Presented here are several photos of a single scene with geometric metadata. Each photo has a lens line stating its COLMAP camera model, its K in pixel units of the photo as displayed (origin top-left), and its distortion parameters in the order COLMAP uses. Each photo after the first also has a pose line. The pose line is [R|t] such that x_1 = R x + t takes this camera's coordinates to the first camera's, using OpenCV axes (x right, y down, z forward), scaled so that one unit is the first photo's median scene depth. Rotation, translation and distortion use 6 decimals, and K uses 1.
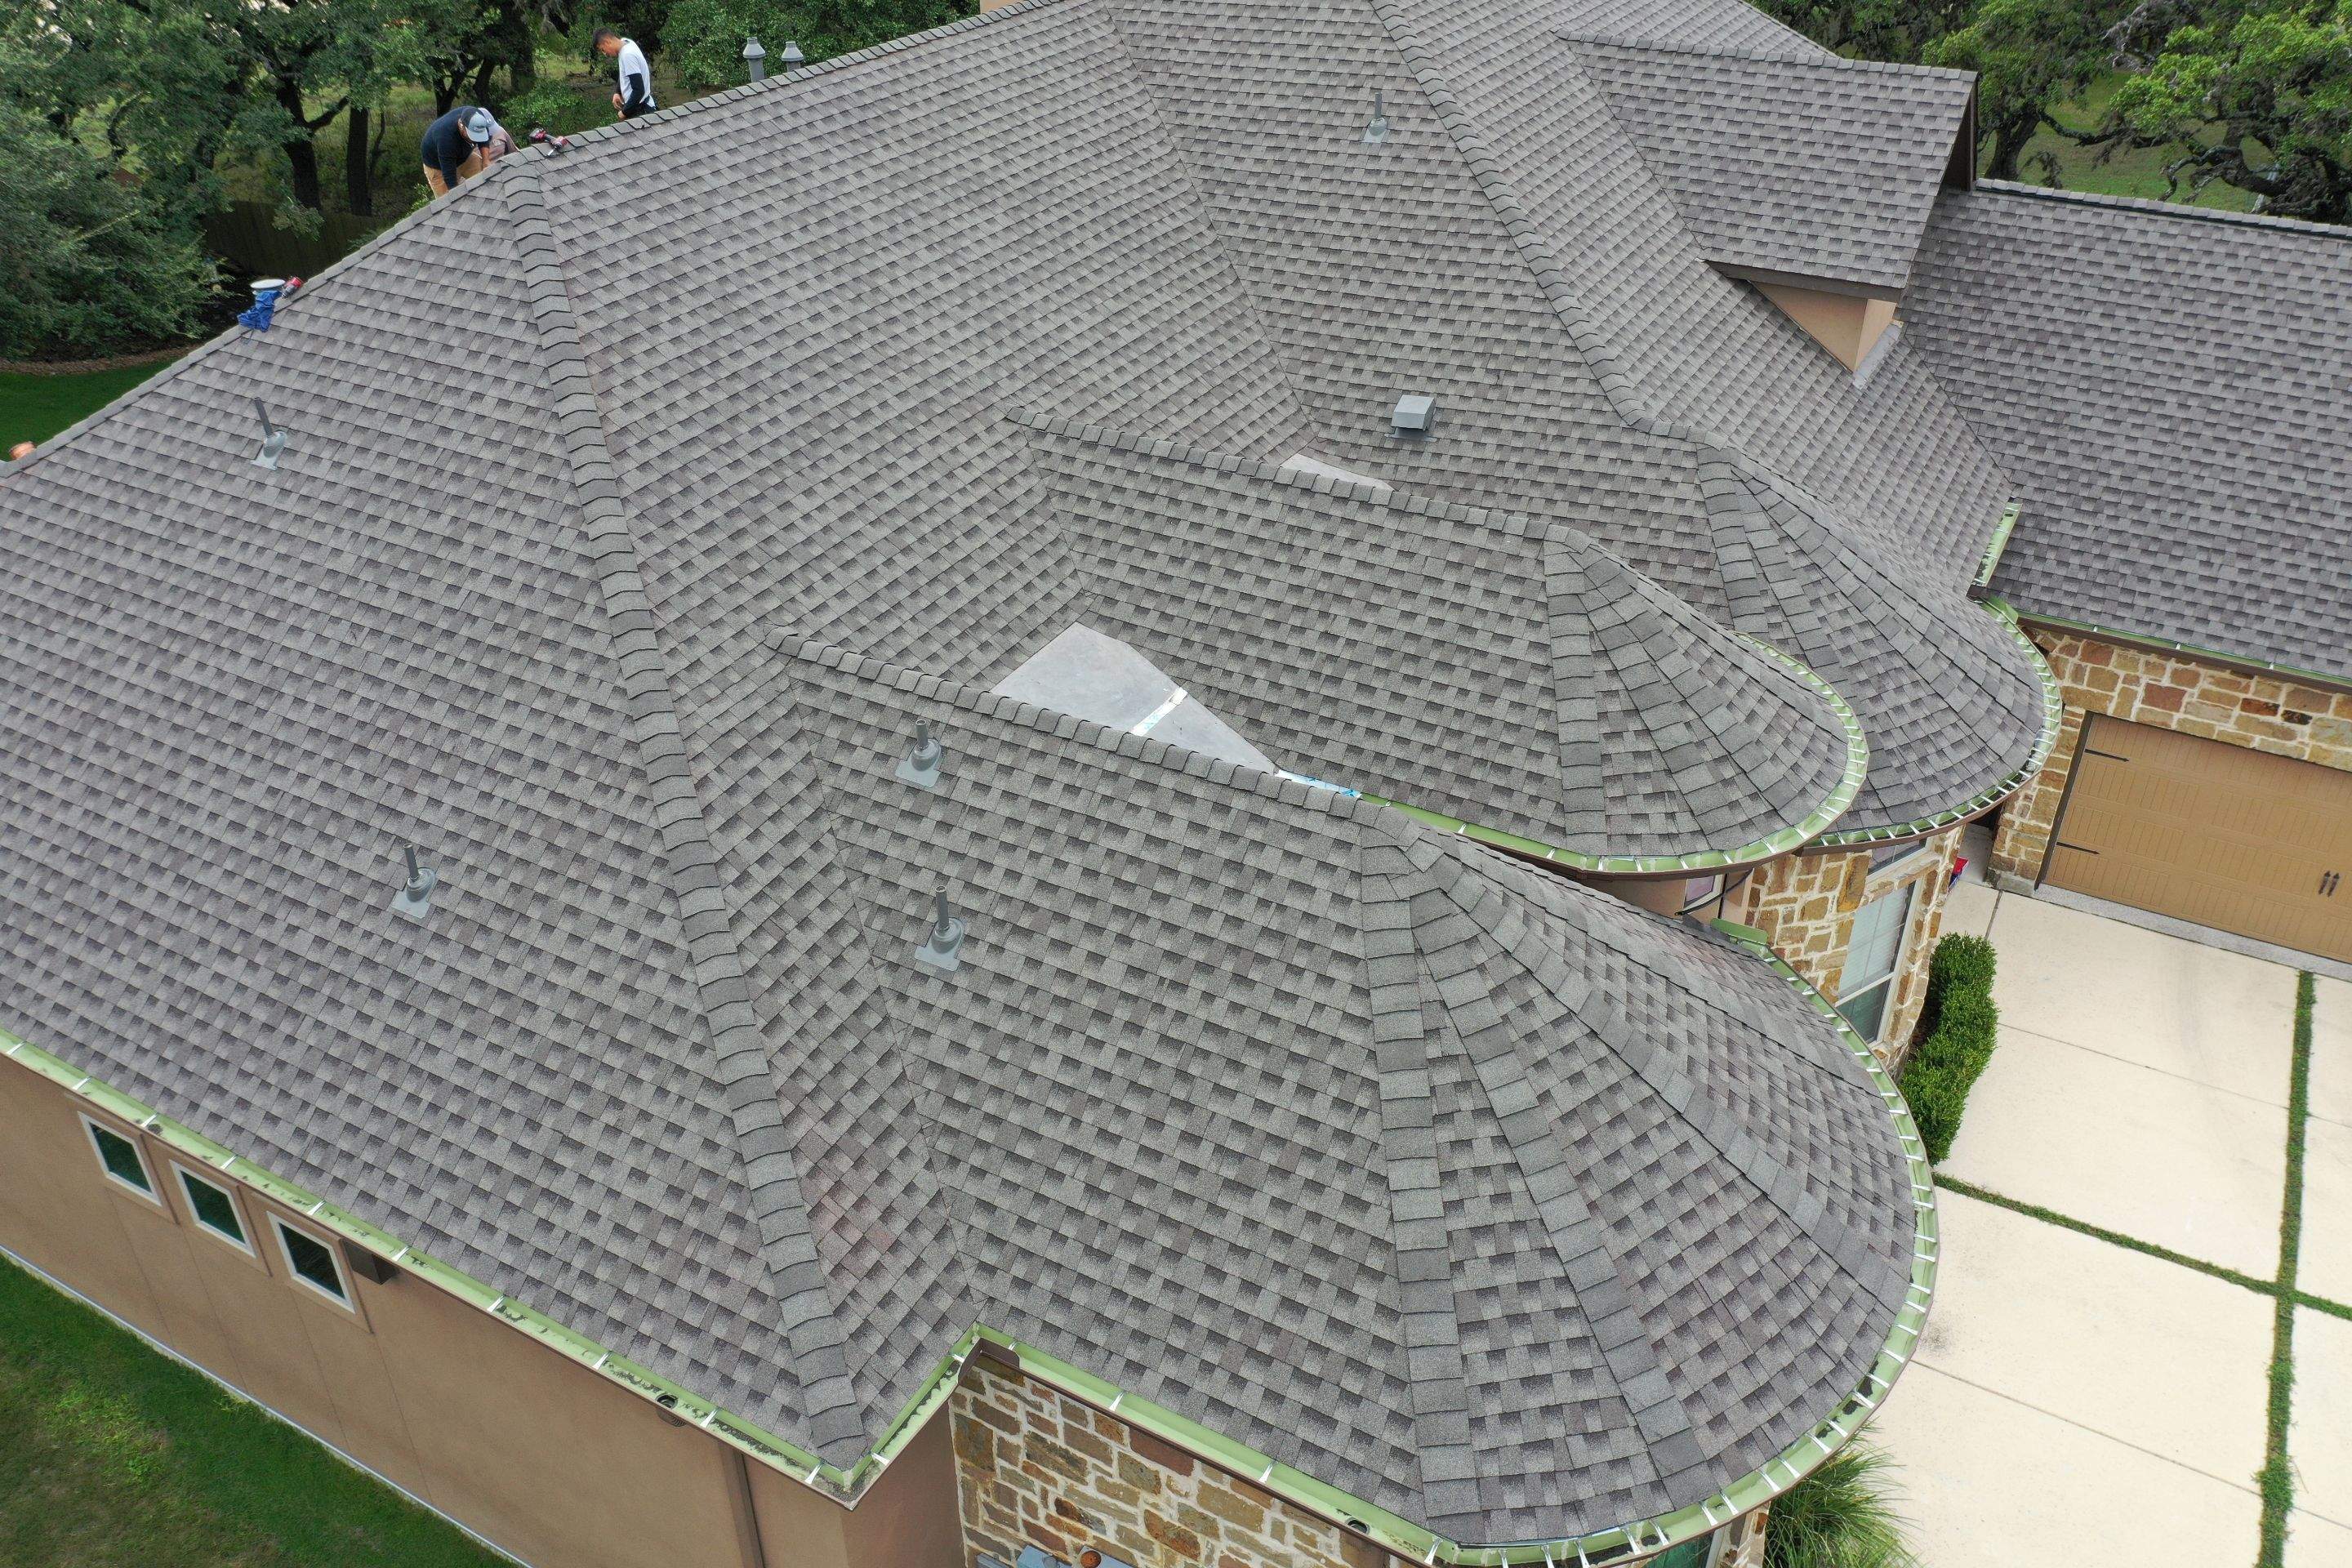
lens RADIAL K [[1854.6, 0, 1178.5], [0, 1854.6, 772.1], [0, 0, 1]] dist [-0.009352, -0.003017]
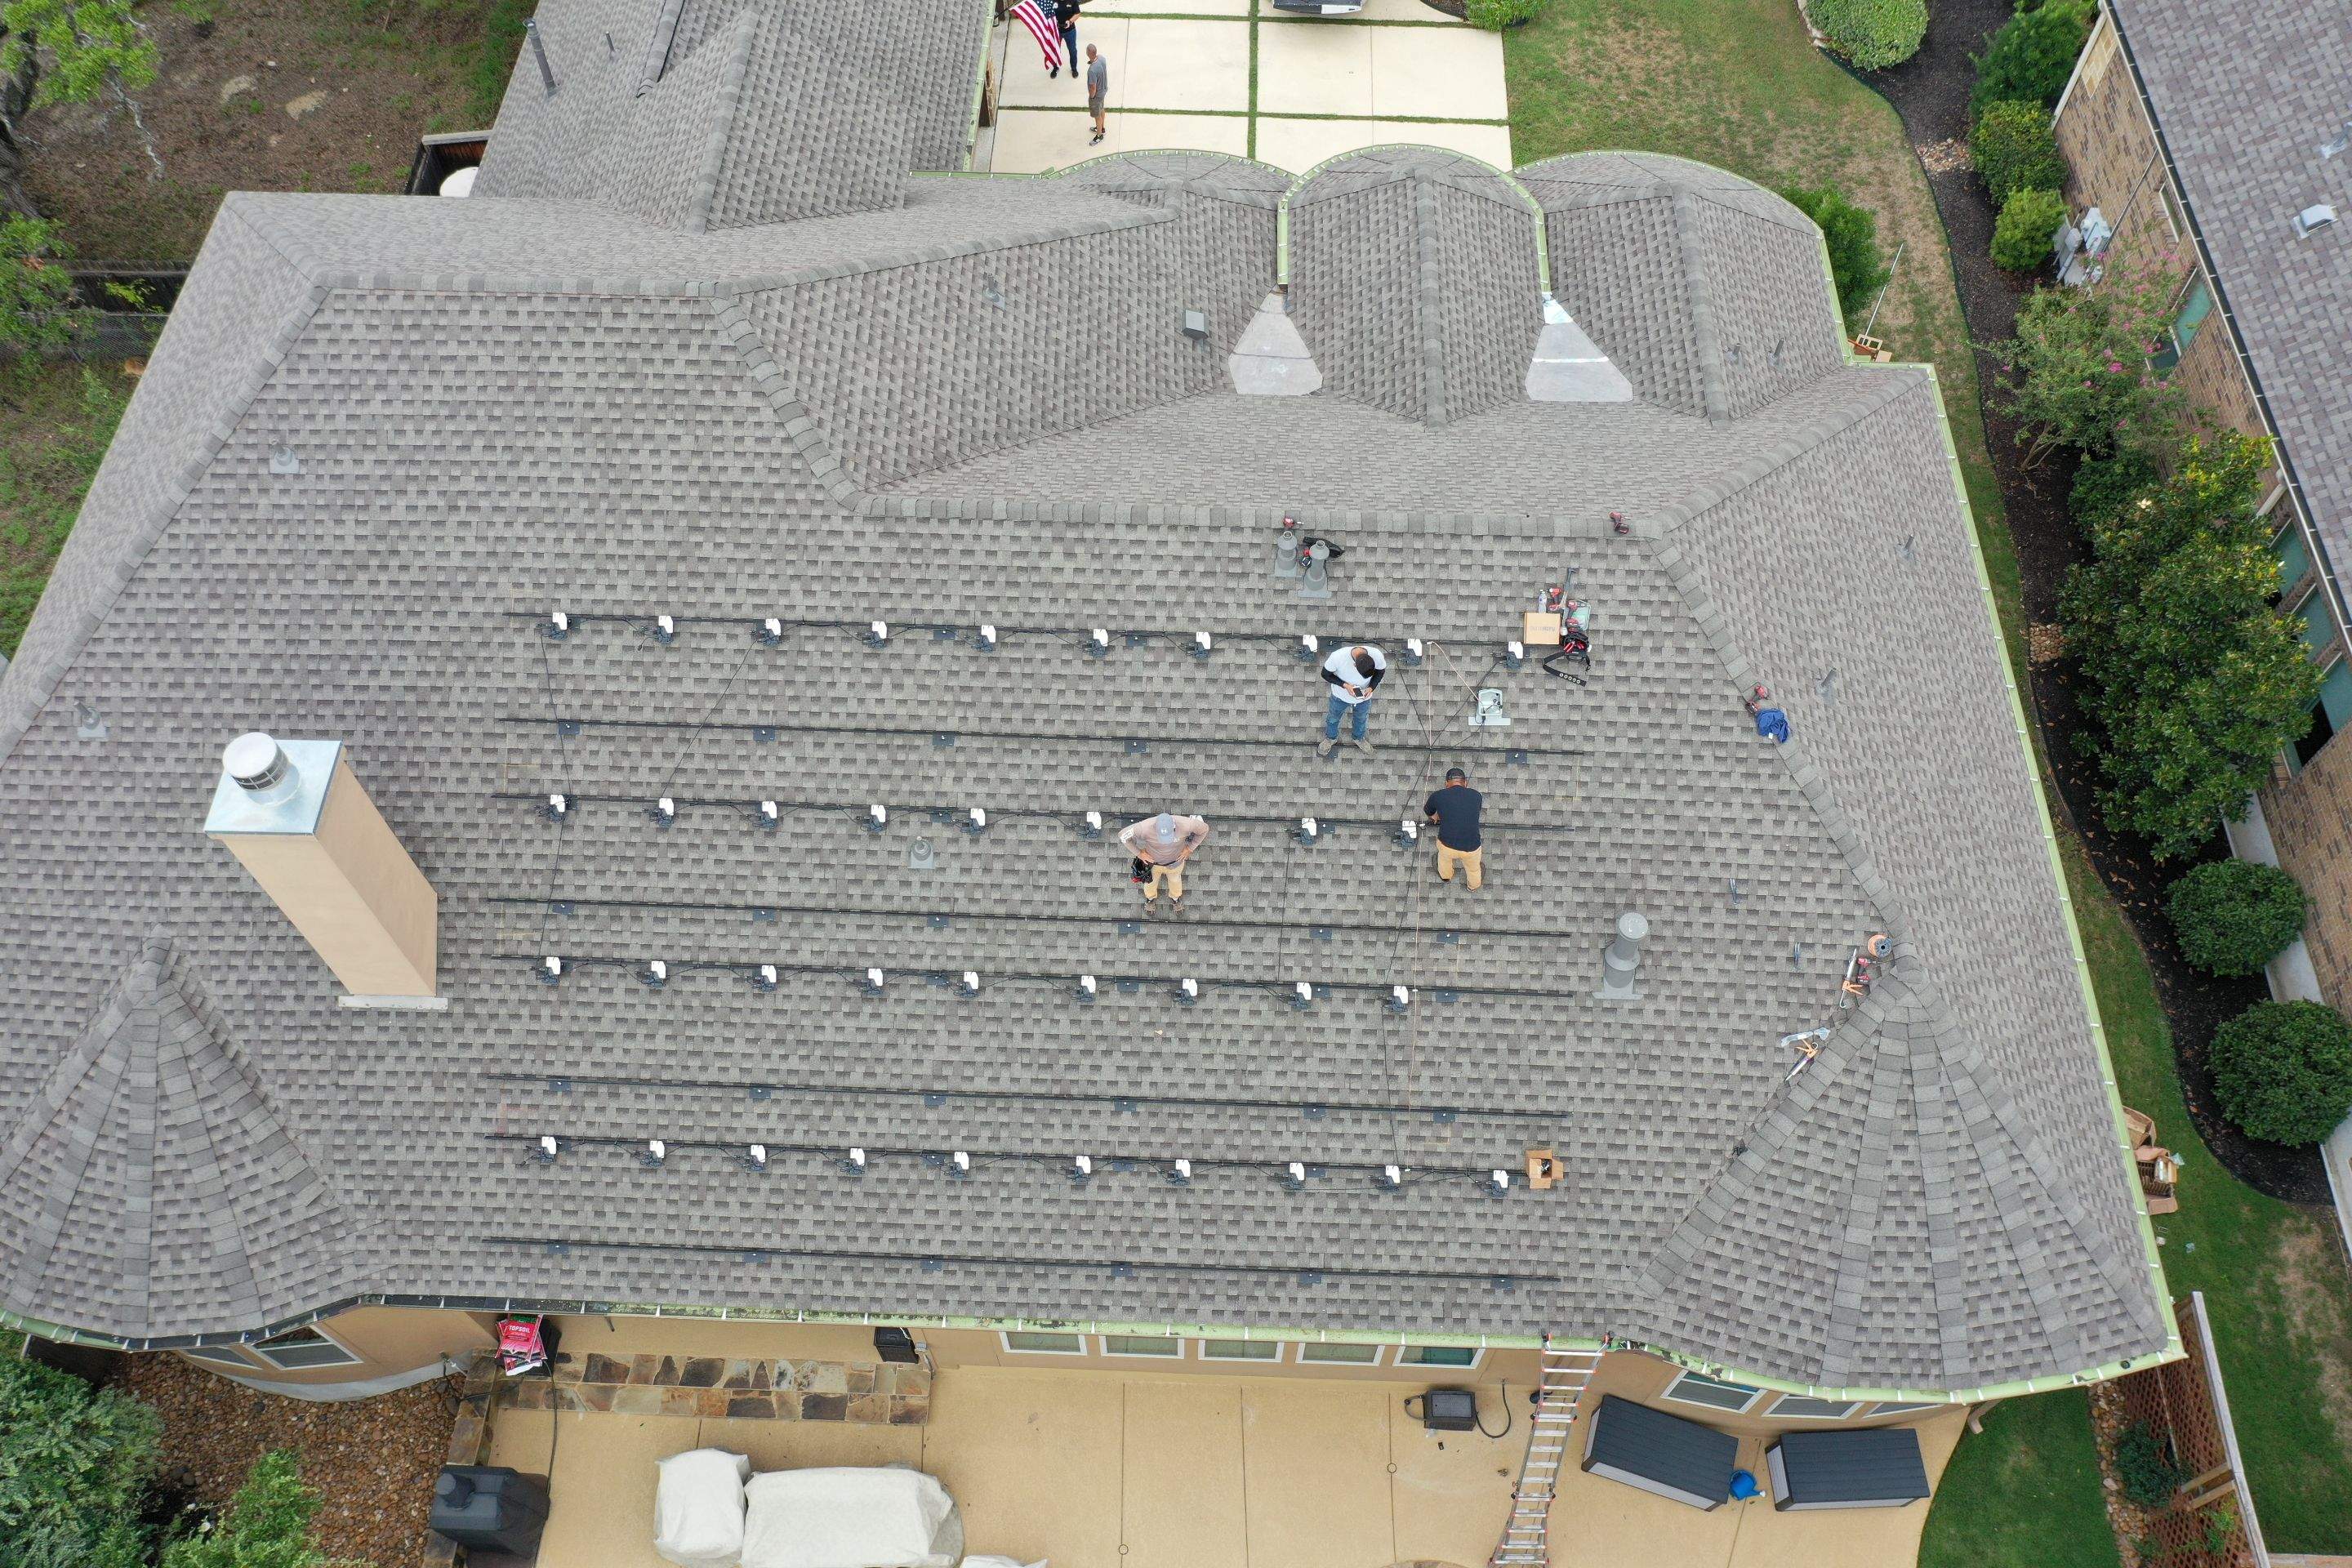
lens RADIAL K [[1854.6, 0, 1172.9], [0, 1854.6, 776.0], [0, 0, 1]] dist [-0.009352, -0.003017]
pose [[-0.460552, -0.746430, 0.480348, -0.848026], [0.476416, 0.248737, 0.843302, -1.373488], [-0.748946, 0.617230, 0.241055, 0.906097]]
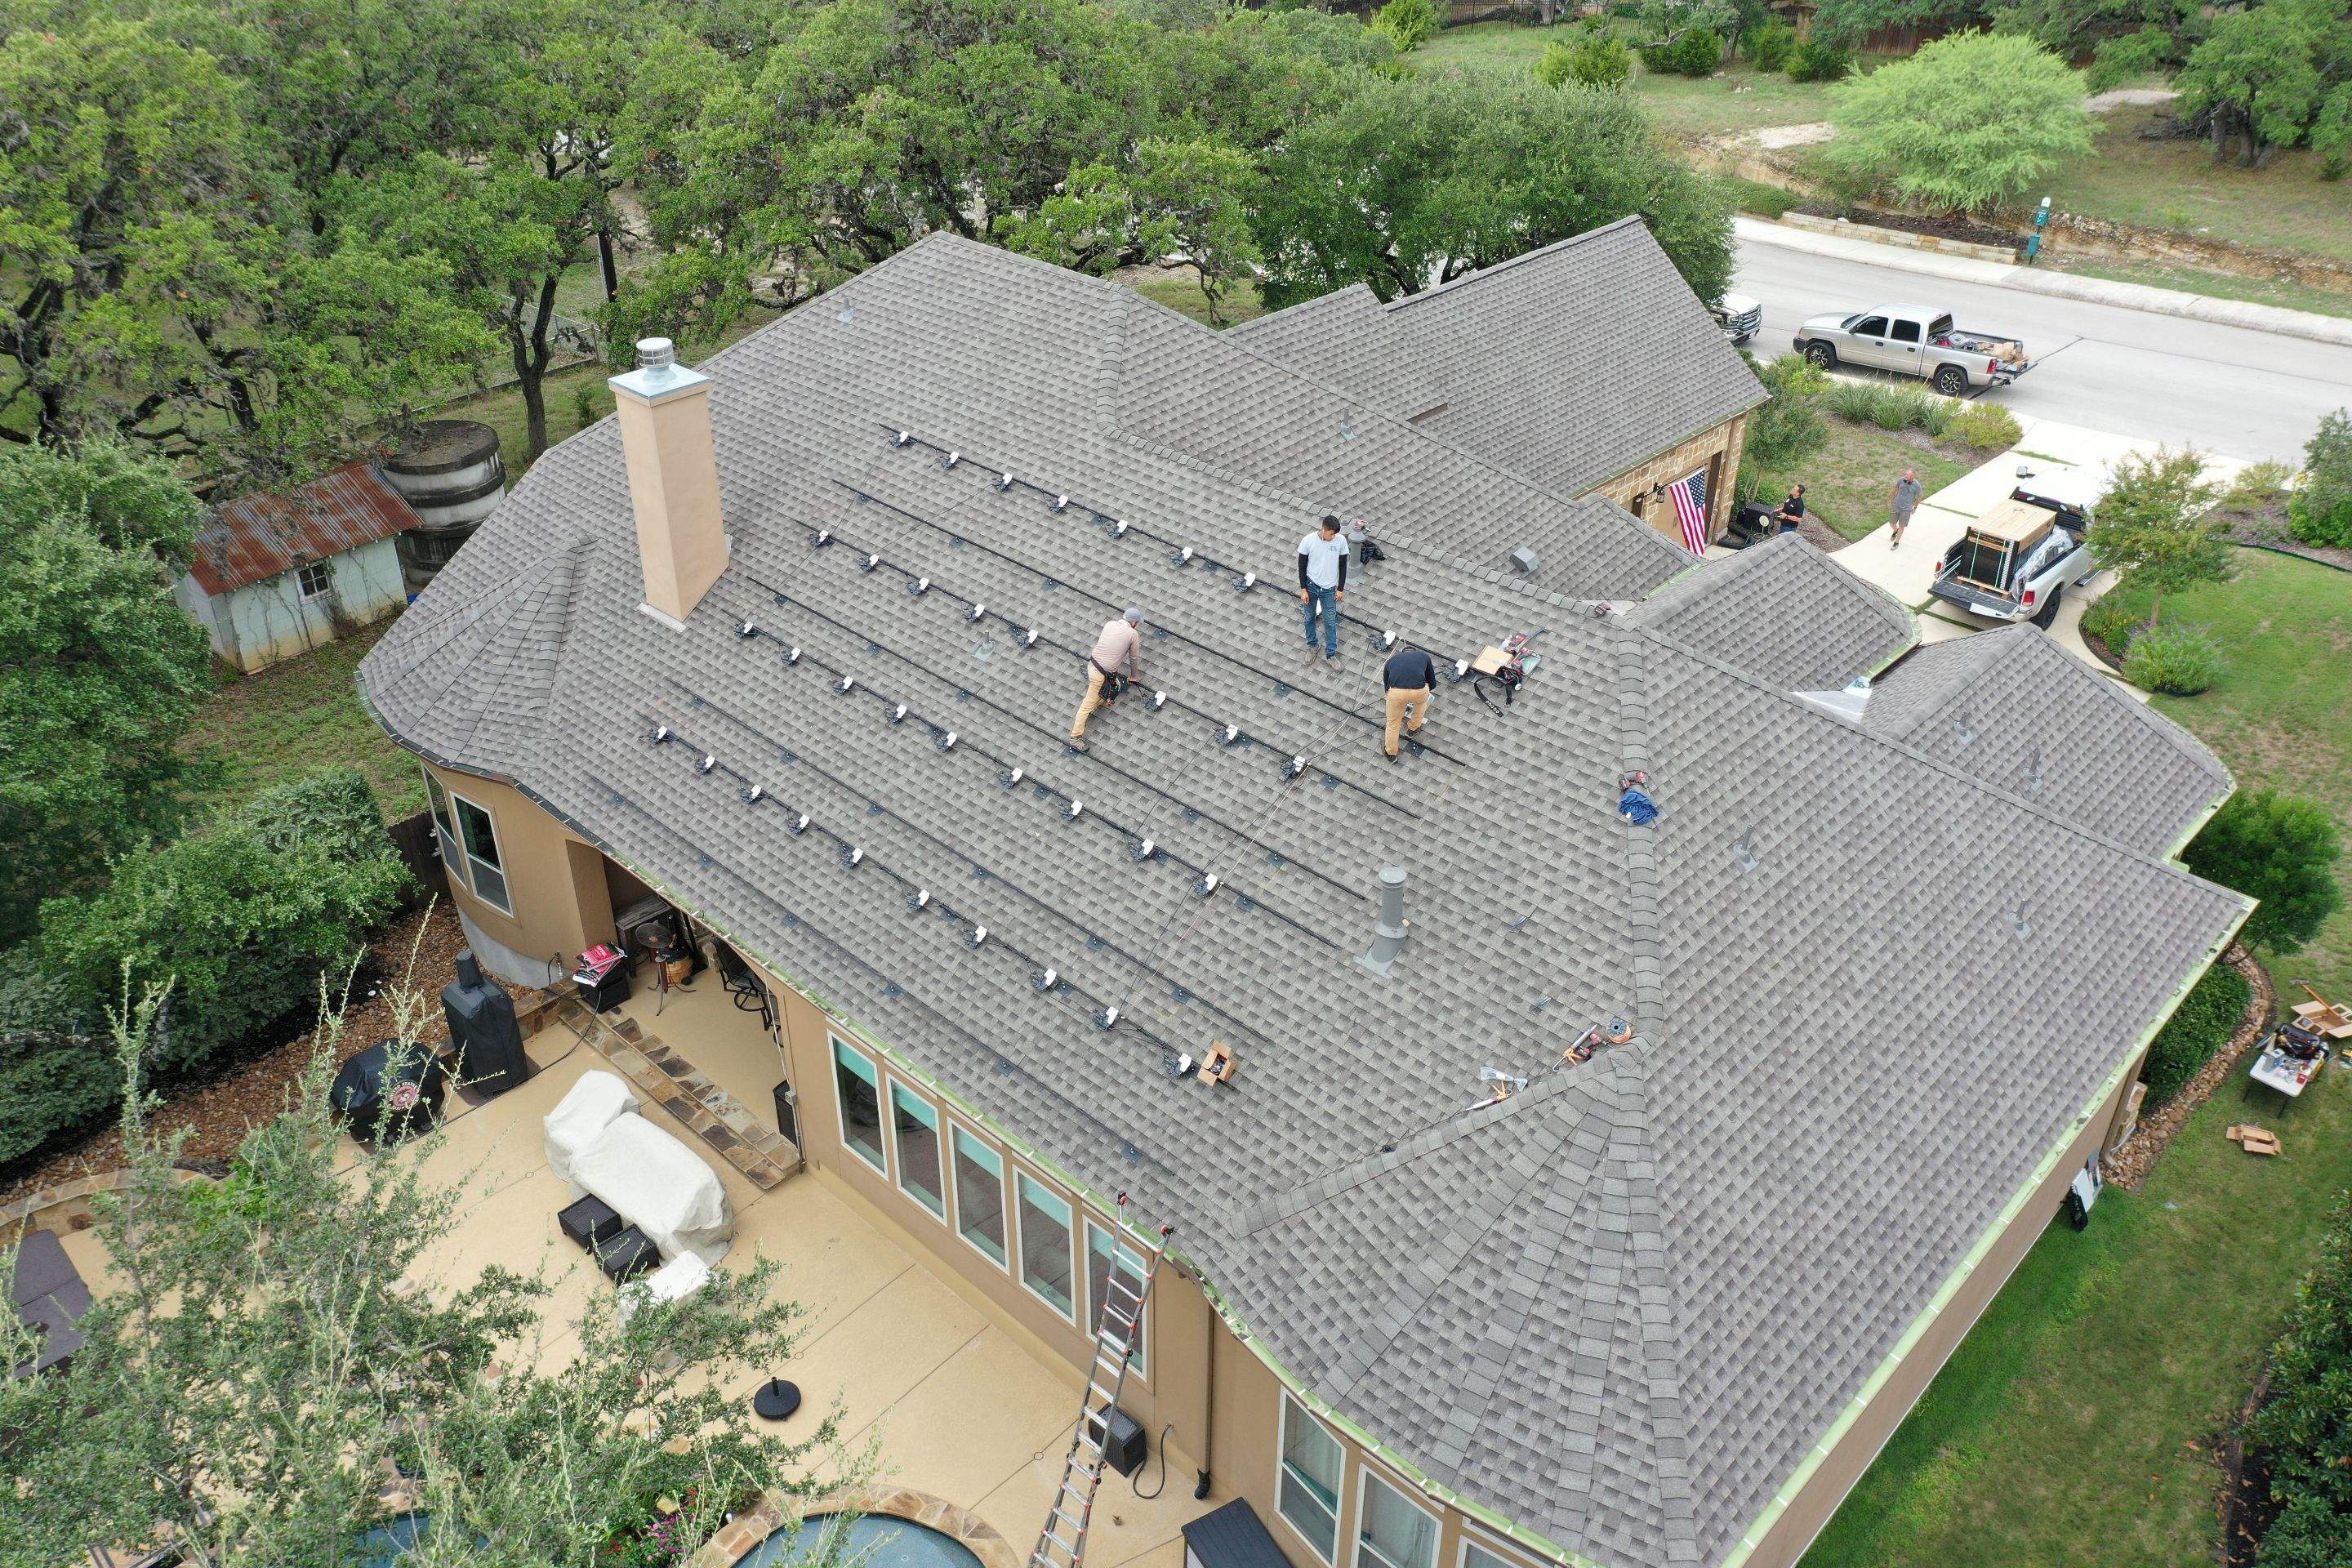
lens RADIAL K [[1854.6, 0, 1178.0], [0, 1854.6, 775.8], [0, 0, 1]] dist [-0.009352, -0.003017]
pose [[0.242406, -0.506864, 0.827241, -1.474340], [0.510860, 0.791573, 0.335312, -0.782047], [-0.824780, 0.341323, 0.450819, 0.586345]]
